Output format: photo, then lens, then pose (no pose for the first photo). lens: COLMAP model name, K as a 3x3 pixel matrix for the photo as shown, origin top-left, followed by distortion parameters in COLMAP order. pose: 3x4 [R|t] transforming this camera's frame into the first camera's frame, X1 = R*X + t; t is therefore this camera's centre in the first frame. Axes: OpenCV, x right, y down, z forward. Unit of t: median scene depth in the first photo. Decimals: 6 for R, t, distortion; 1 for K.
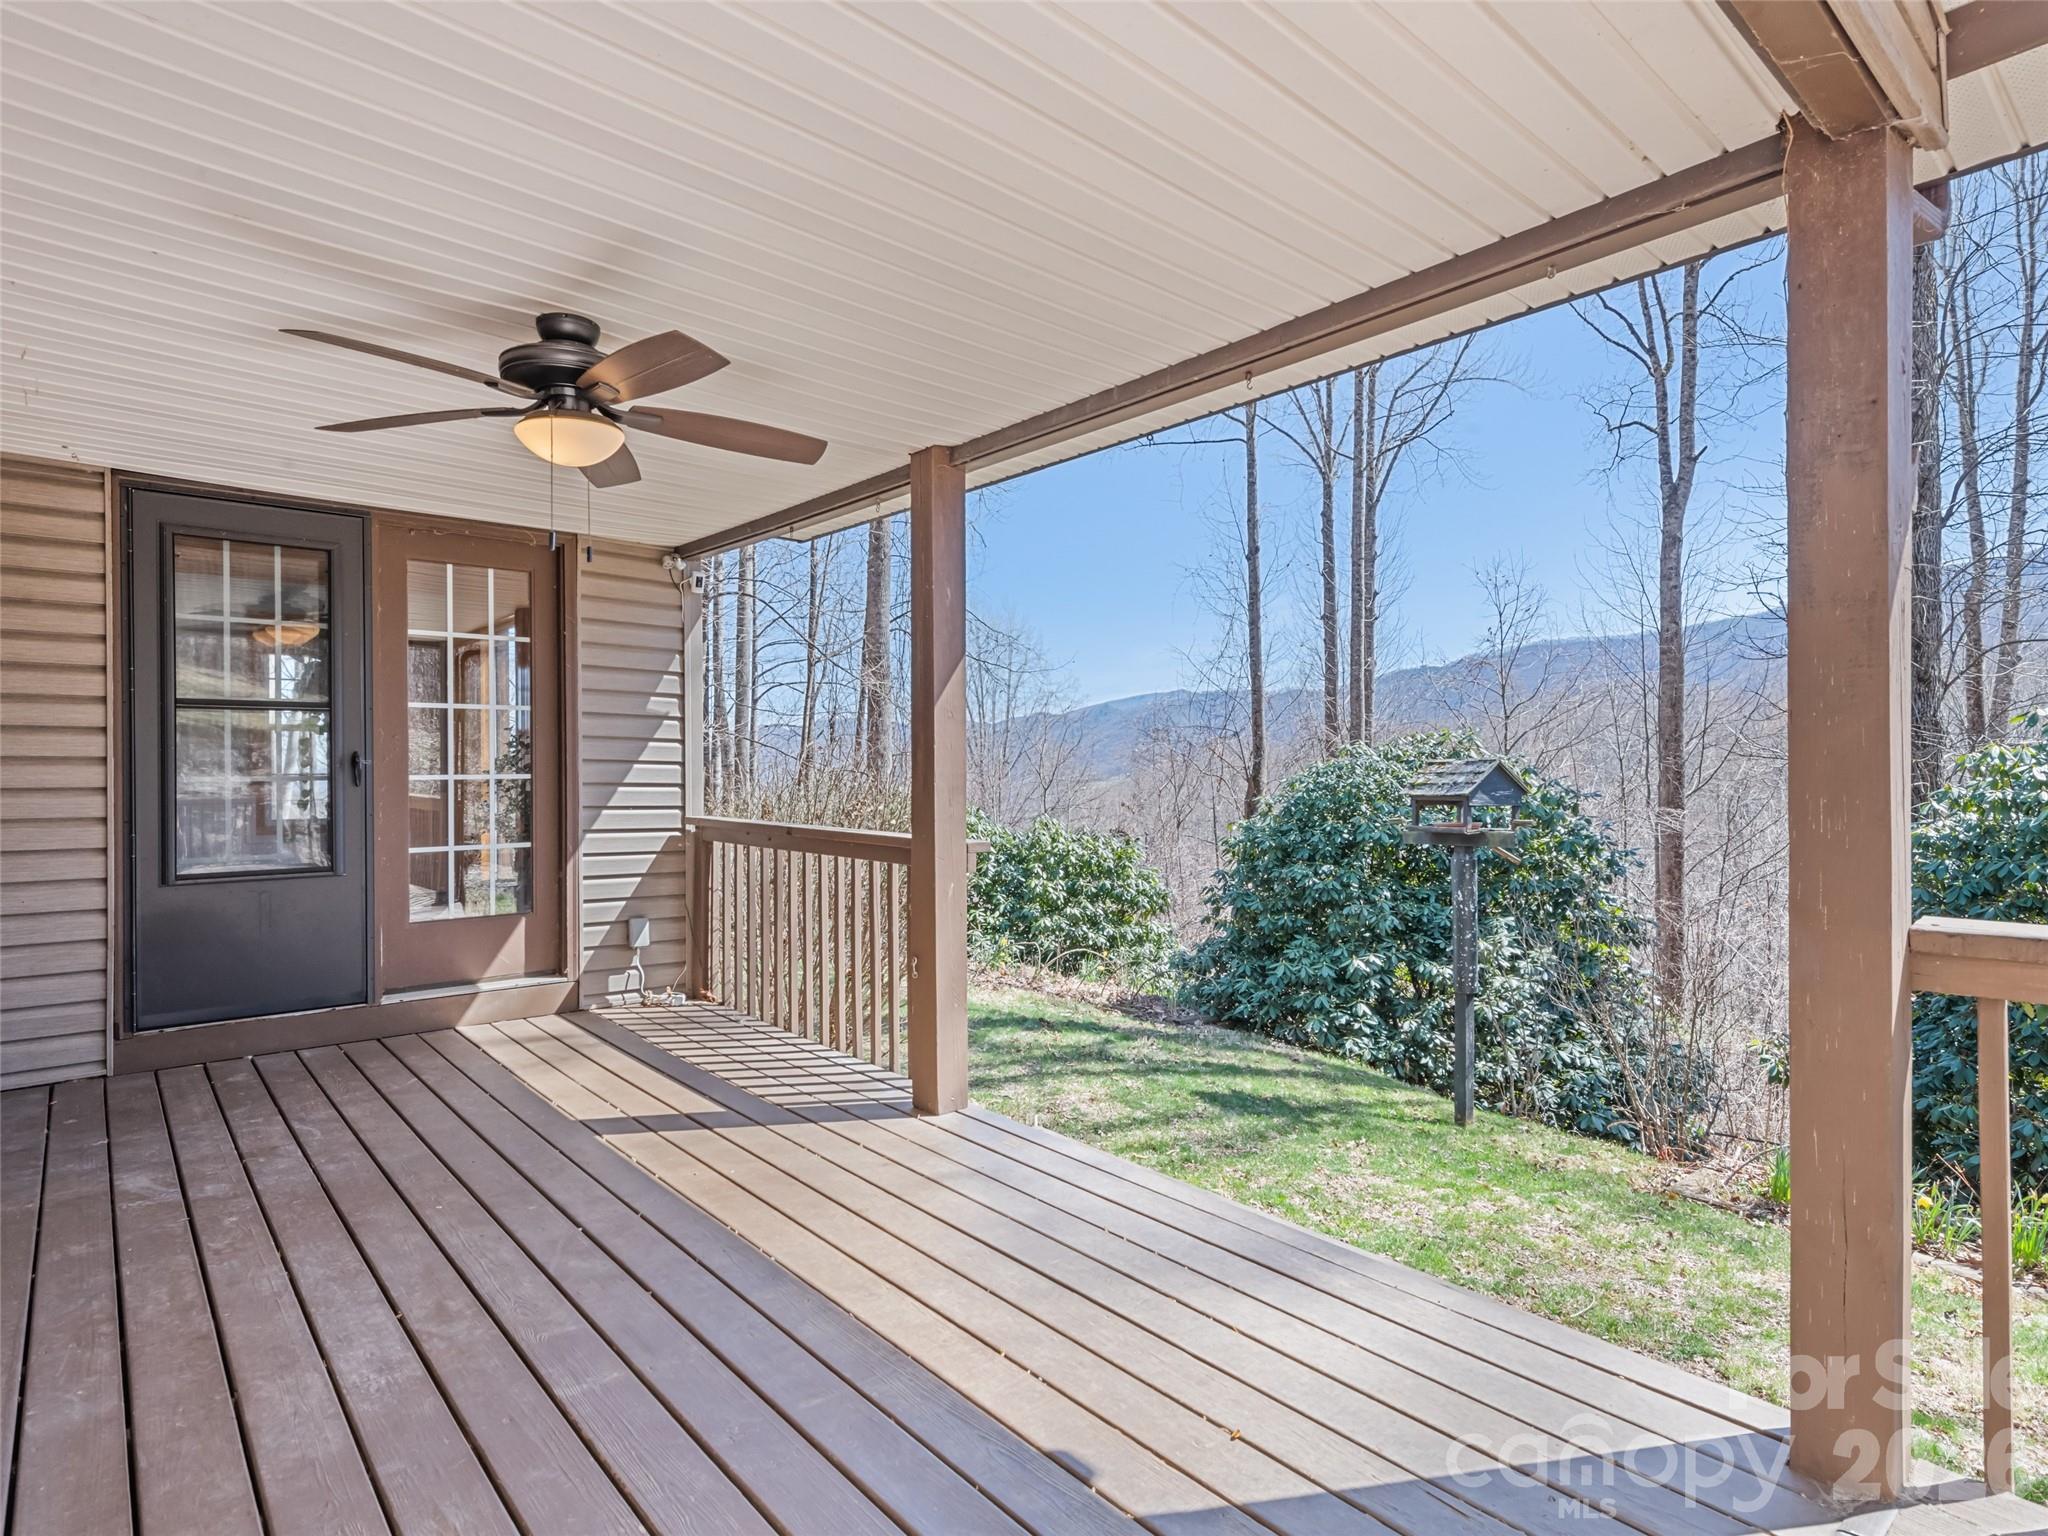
lens RADIAL K [[1092.5, 0, 1017.4], [0, 1092.5, 789.2], [0, 0, 1]] dist [0.014993, -0.000488]
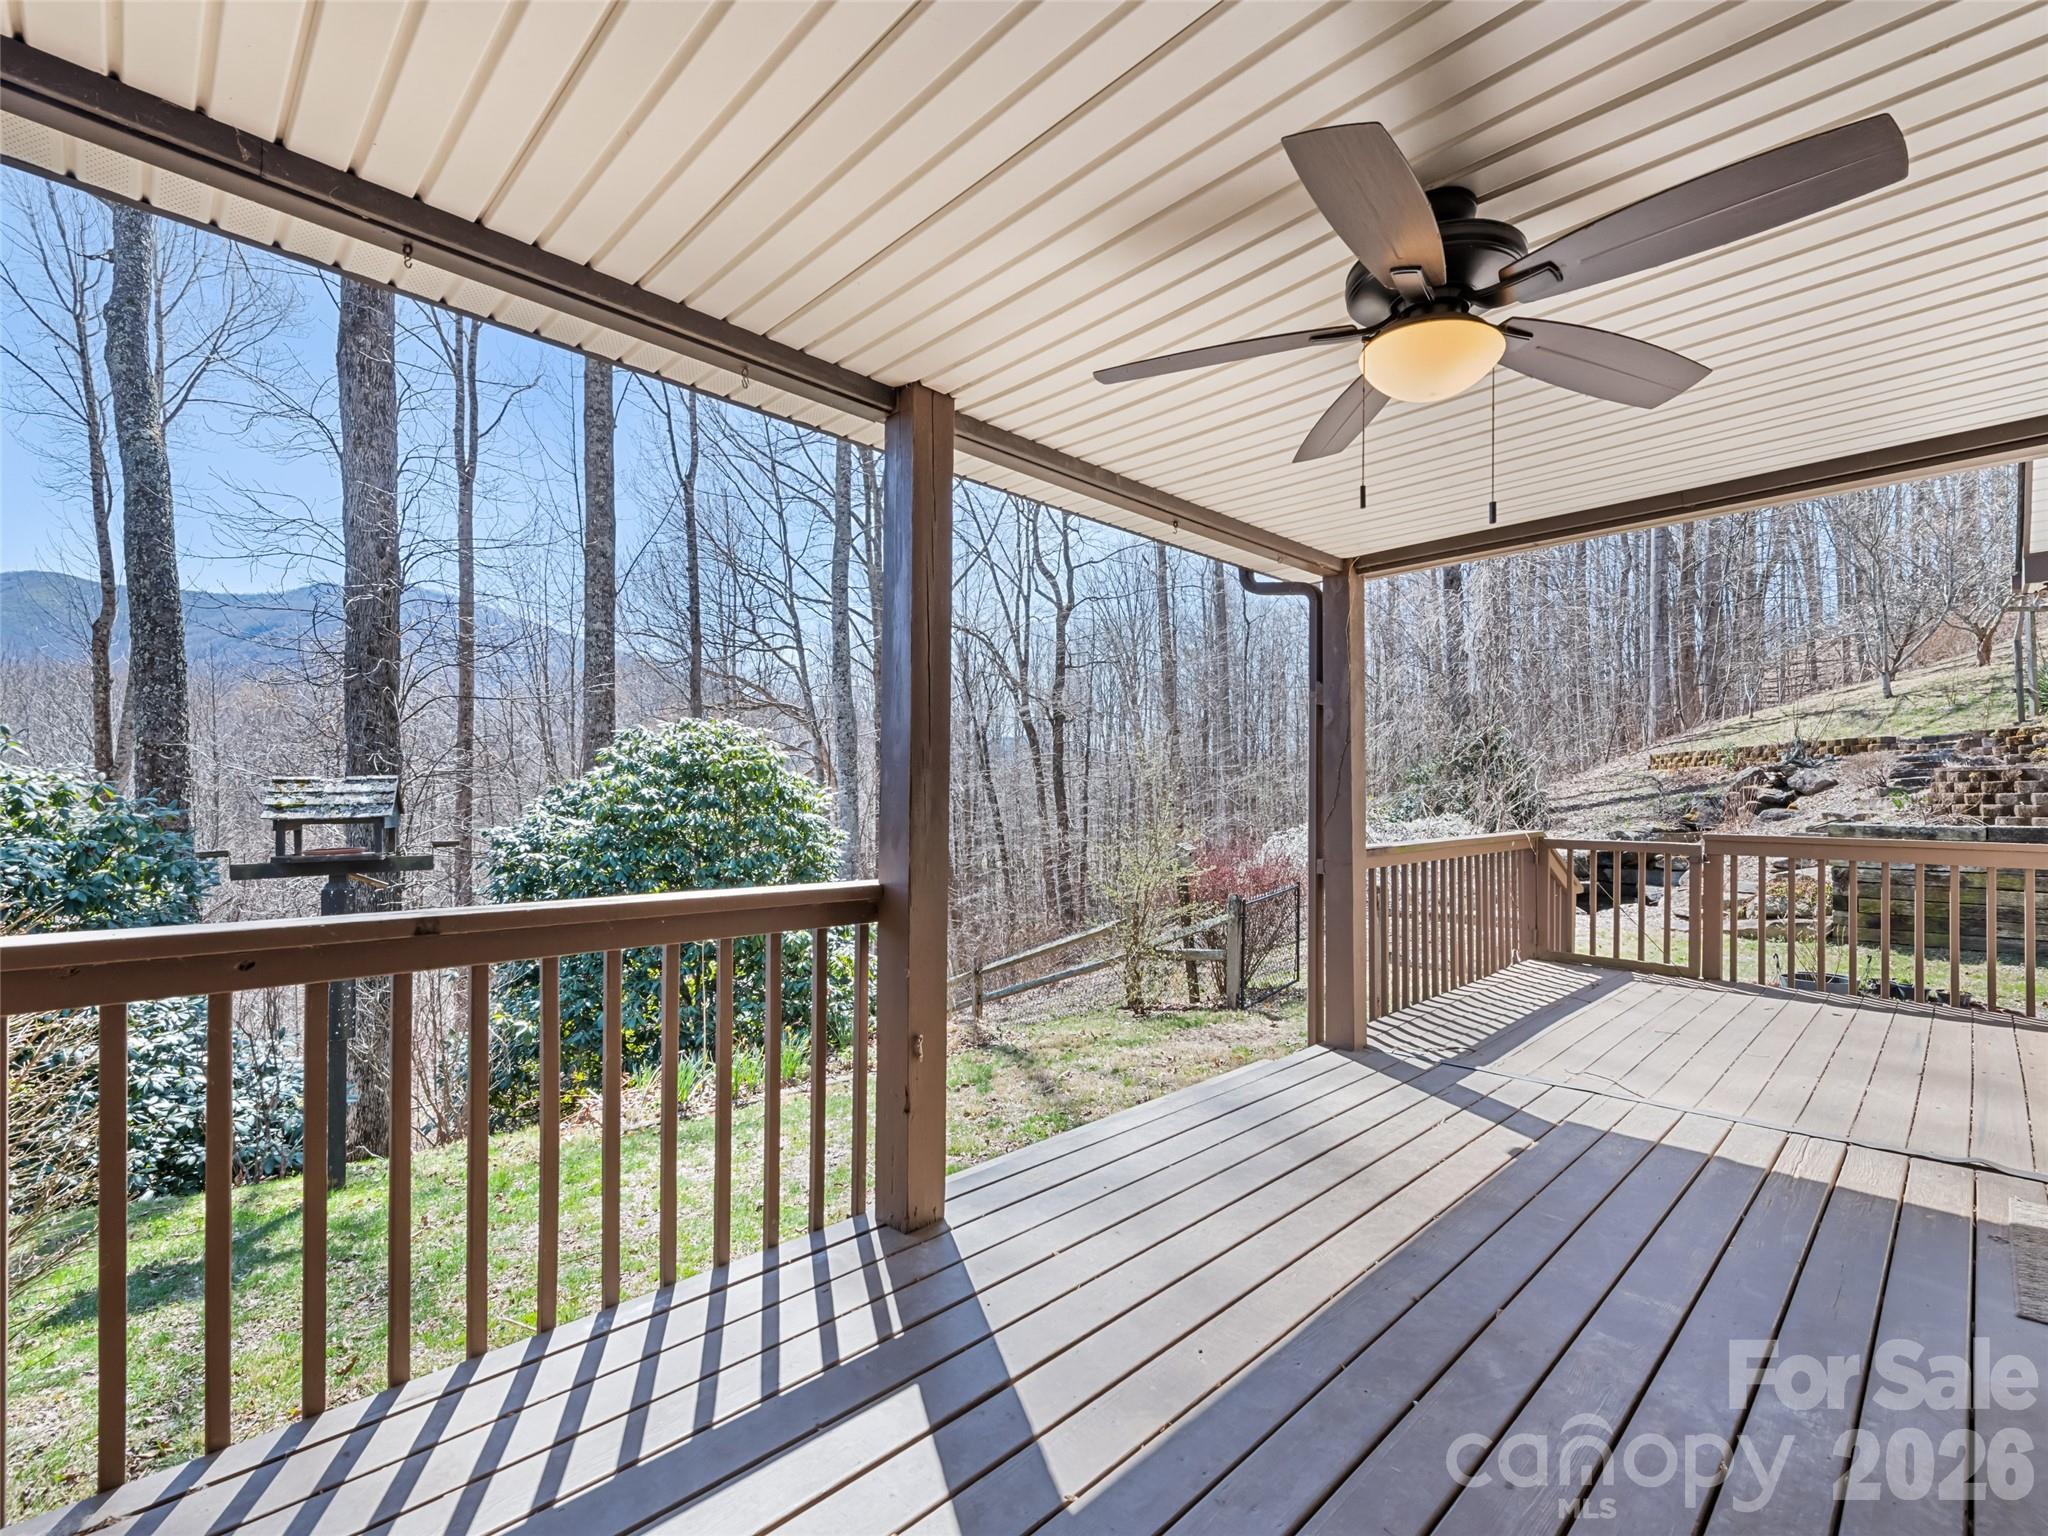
lens RADIAL K [[918.1, 0, 1035.3], [0, 918.1, 791.8], [0, 0, 1]] dist [0.007263, -0.000361]
pose [[-0.068282, -0.002484, 0.997663, -0.774352], [0.009858, 0.999946, 0.003165, -0.021448], [-0.997617, 0.010051, -0.068254, 0.990323]]
